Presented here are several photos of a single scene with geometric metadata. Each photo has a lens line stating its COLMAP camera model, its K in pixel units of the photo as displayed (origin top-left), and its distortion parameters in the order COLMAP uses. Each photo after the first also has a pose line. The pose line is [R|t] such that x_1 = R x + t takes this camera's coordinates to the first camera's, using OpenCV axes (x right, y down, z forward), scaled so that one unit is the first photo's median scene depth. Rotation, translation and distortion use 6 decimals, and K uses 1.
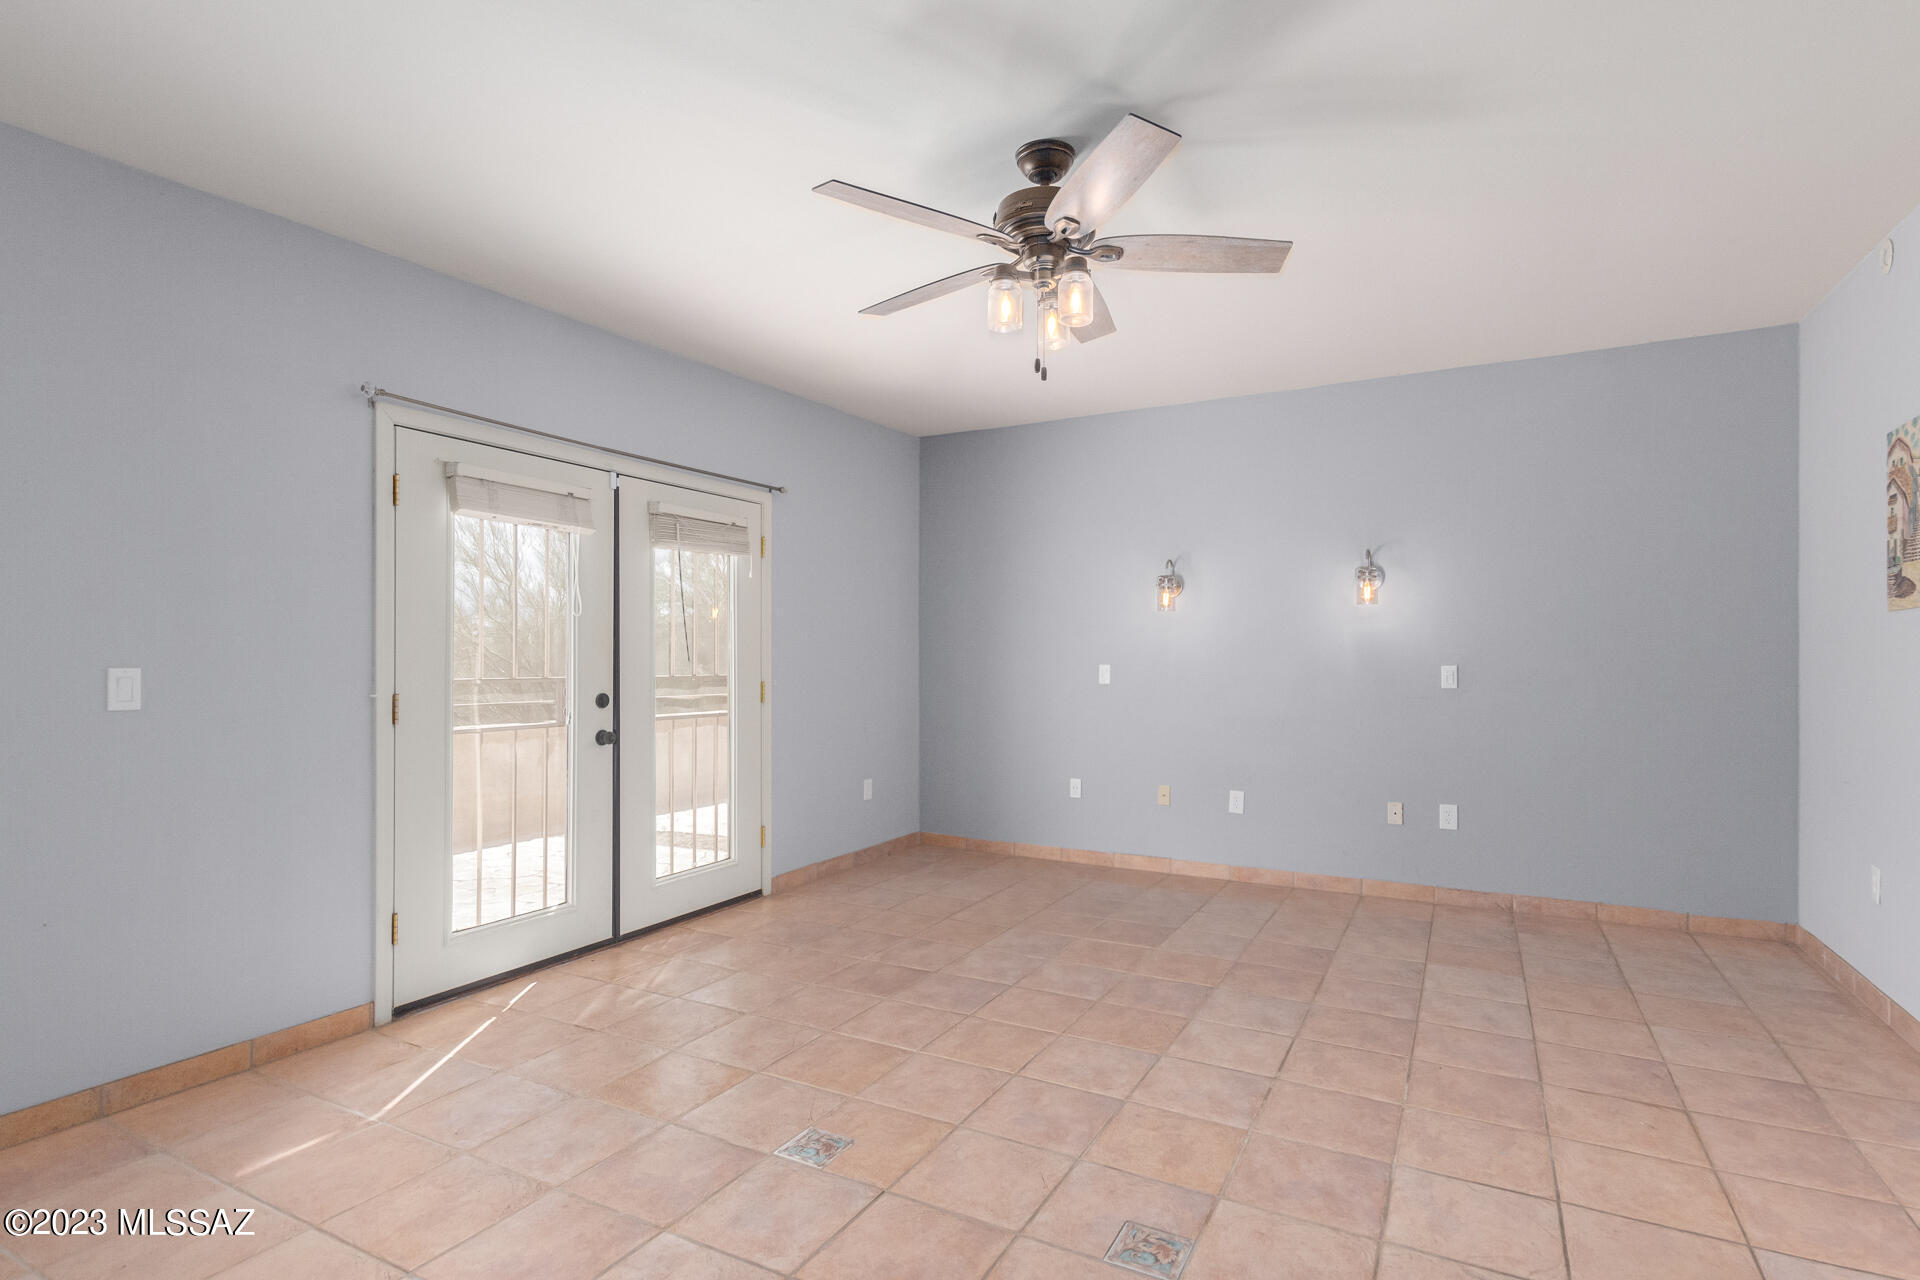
lens RADIAL K [[933.6, 0, 1018.4], [0, 933.6, 640.9], [0, 0, 1]] dist [0.012651, -0.005379]
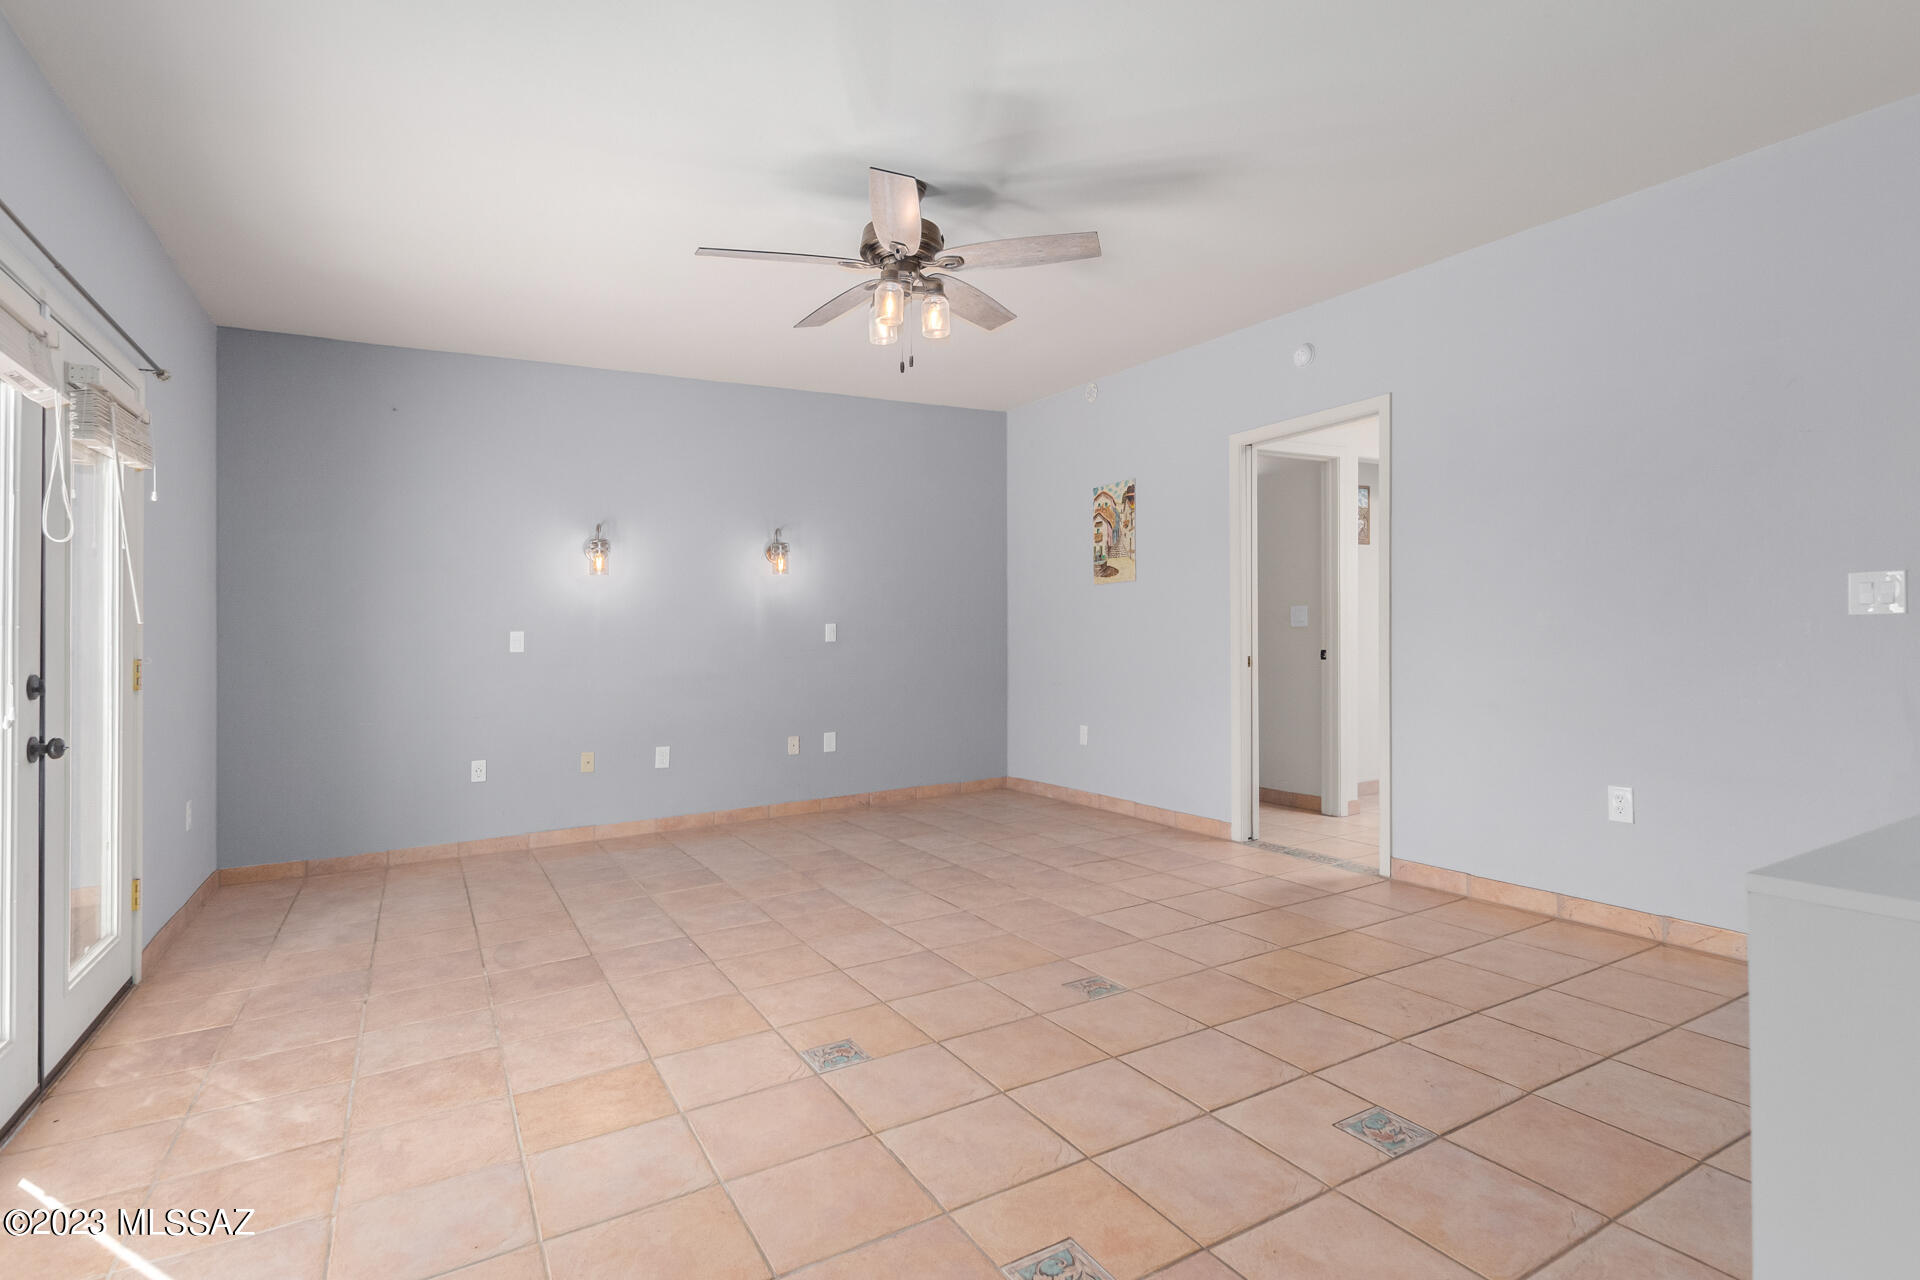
lens RADIAL K [[933.6, 0, 971.3], [0, 933.6, 634.7], [0, 0, 1]] dist [0.012651, -0.005379]
pose [[0.542535, -0.021978, 0.839745, -0.632865], [0.012735, 0.999758, 0.017938, 0.025825], [-0.839936, 0.000962, 0.542684, 0.178284]]
